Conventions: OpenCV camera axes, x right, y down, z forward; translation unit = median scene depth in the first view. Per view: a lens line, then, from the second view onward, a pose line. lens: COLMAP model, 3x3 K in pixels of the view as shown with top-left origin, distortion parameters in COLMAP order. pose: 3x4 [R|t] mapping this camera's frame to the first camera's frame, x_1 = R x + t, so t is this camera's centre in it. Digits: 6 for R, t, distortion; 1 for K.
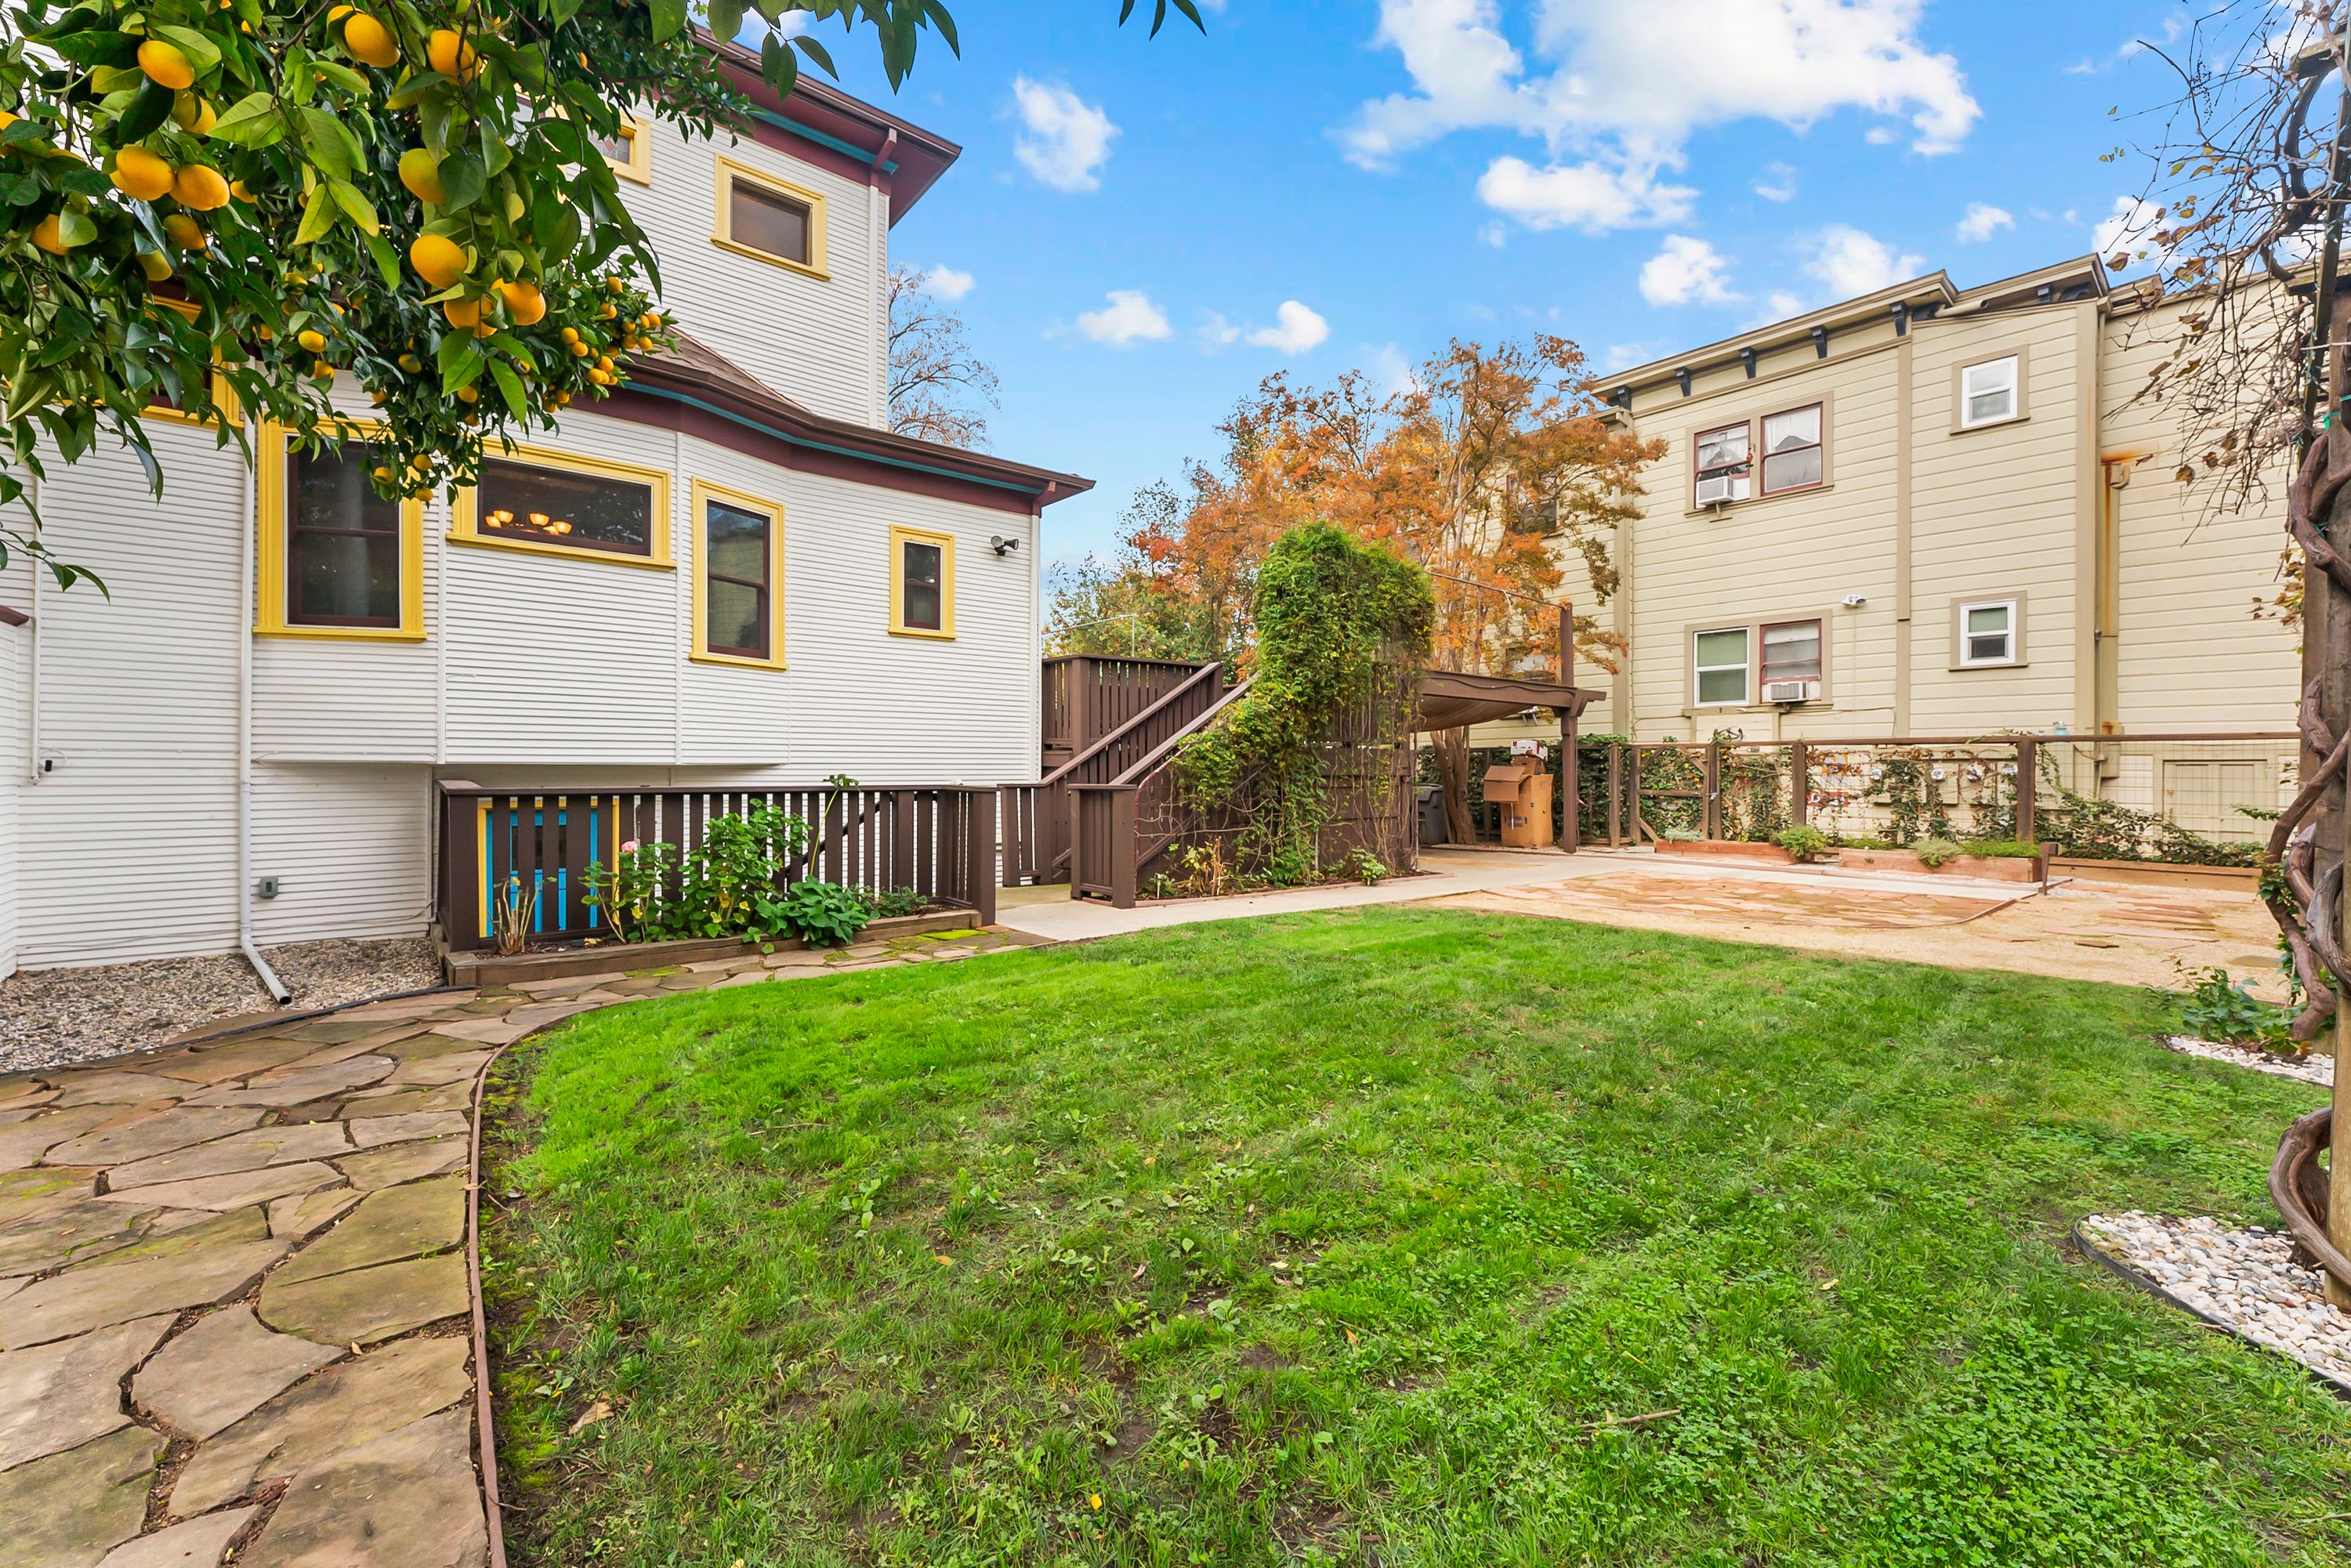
lens RADIAL K [[918.4, 0, 1171.9], [0, 918.4, 777.8], [0, 0, 1]] dist [-0.001427, -0.000044]
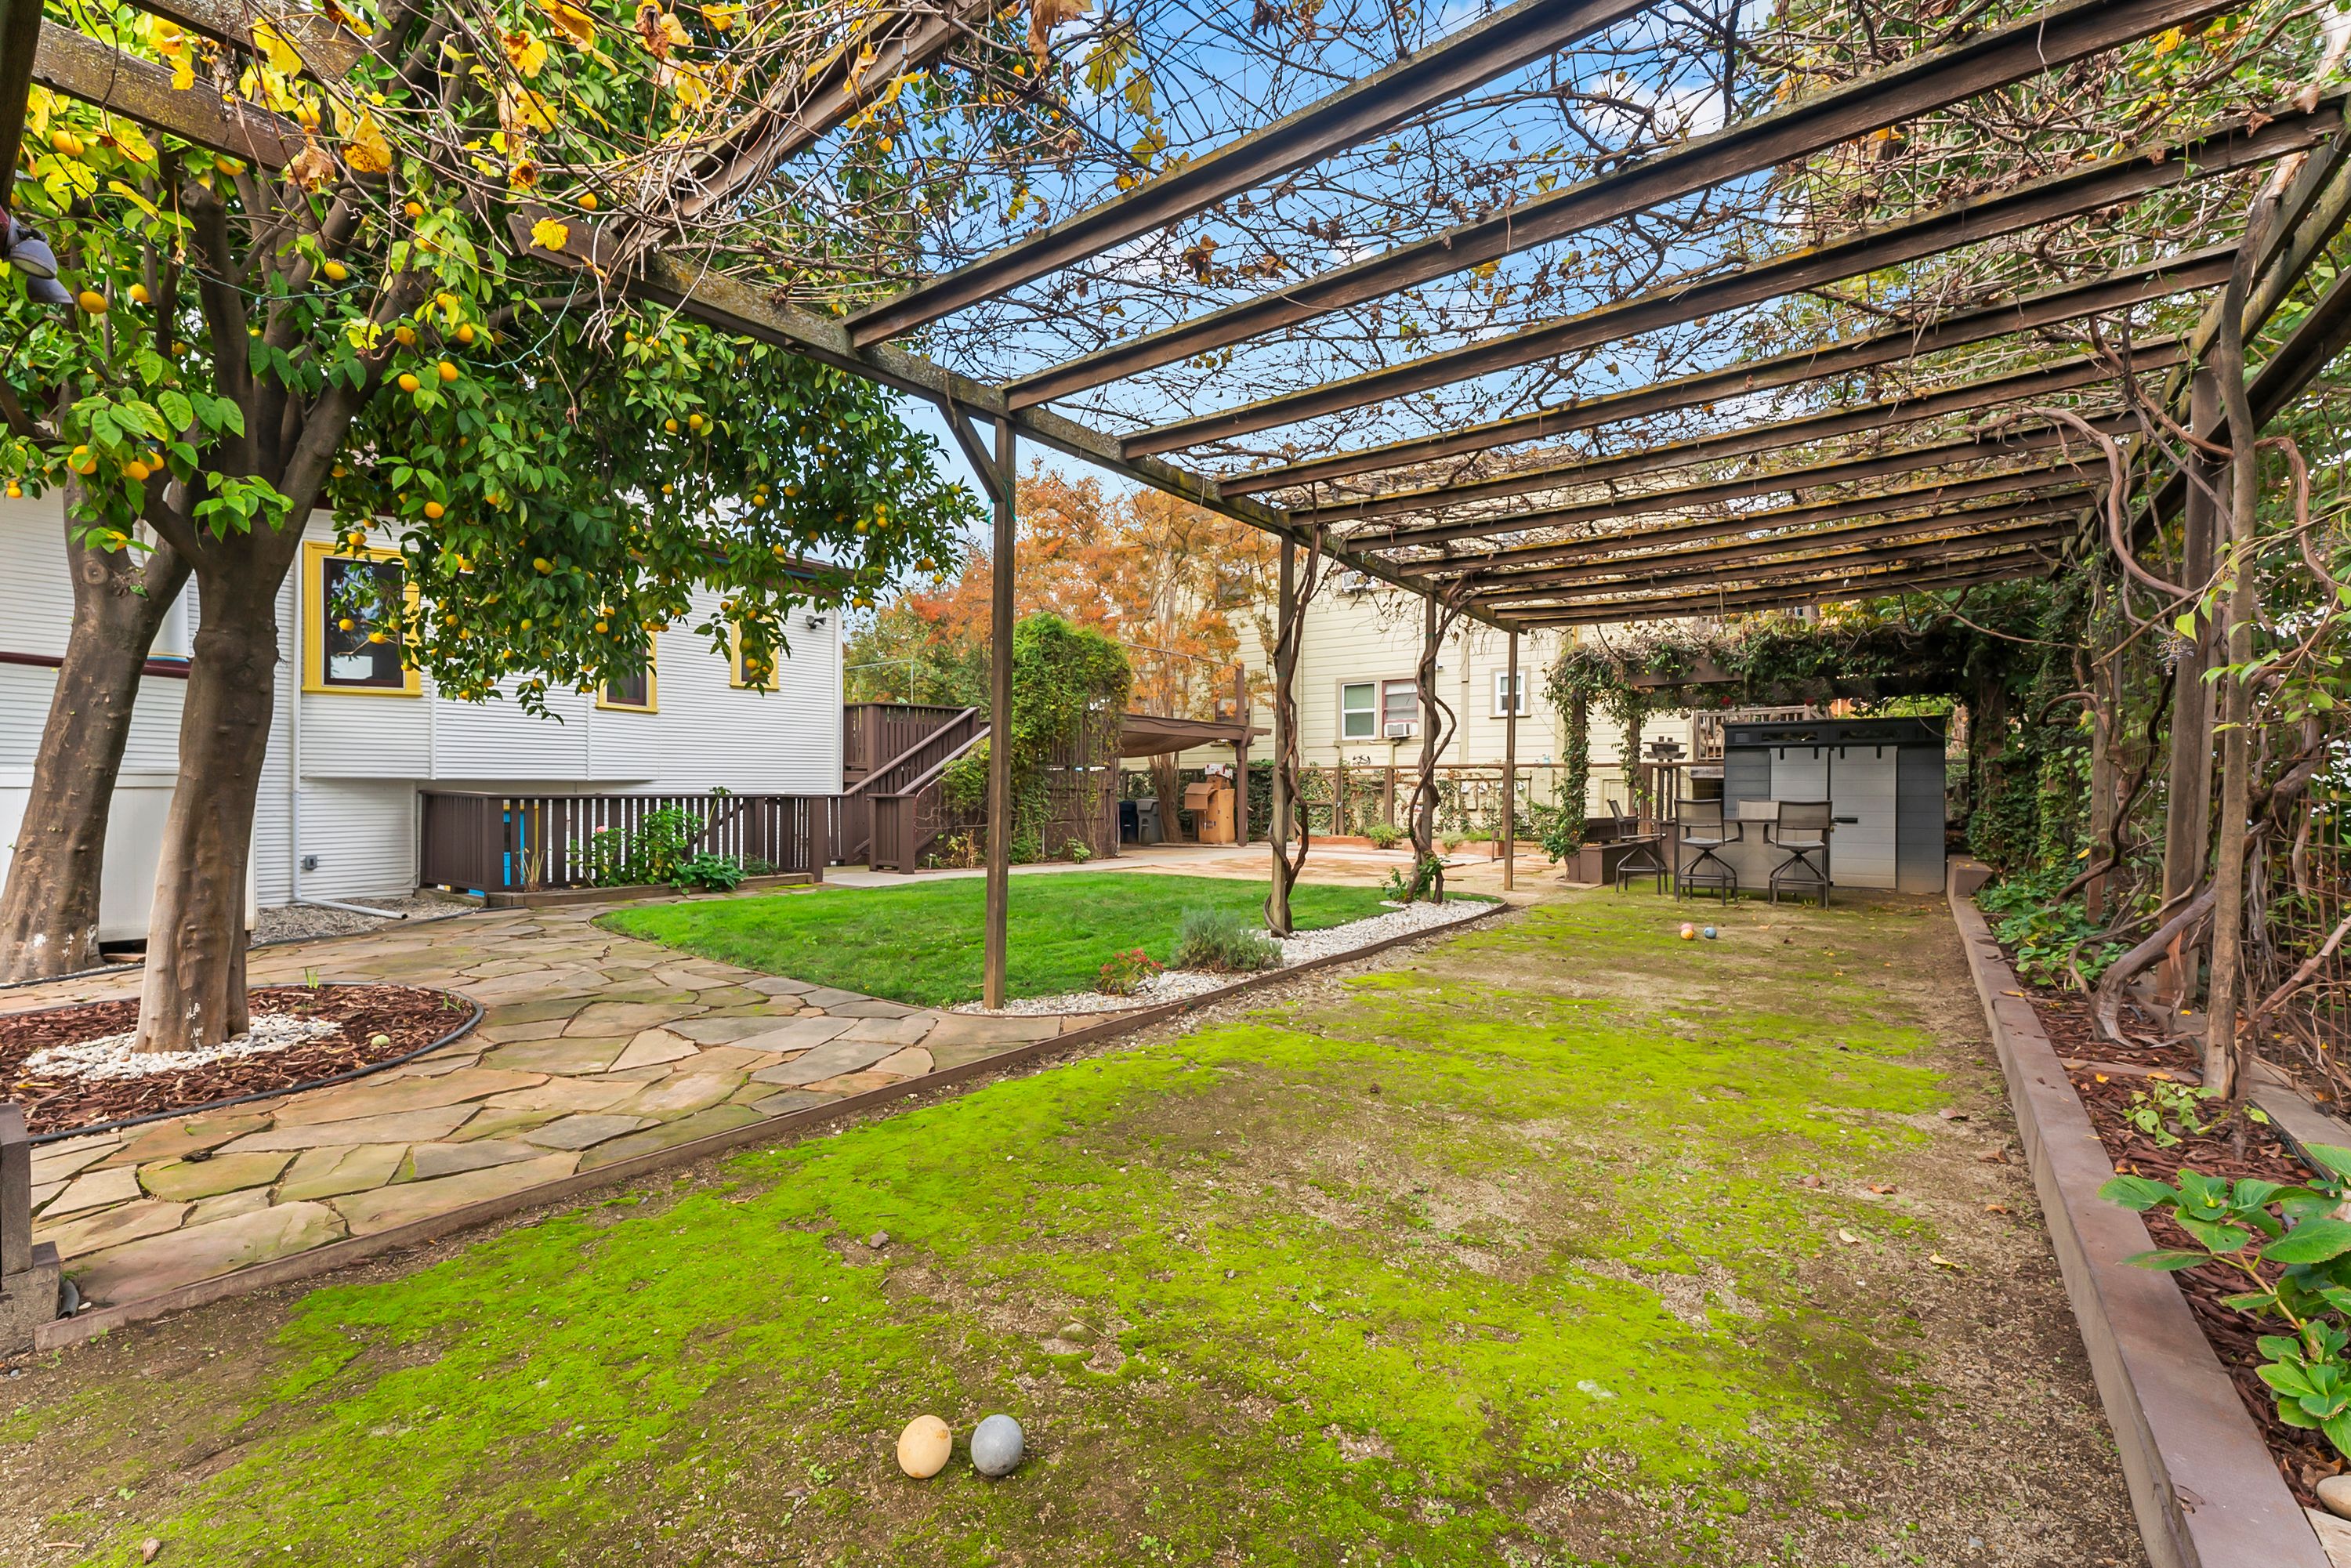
lens RADIAL K [[1004.2, 0, 1175.1], [0, 1004.2, 803.2], [0, 0, 1]] dist [0.005068, 0.000085]
pose [[0.976842, -0.002057, 0.213953, 0.021875], [0.000674, 0.999978, 0.006535, 0.009961], [-0.213962, -0.006239, 0.976822, -0.596583]]
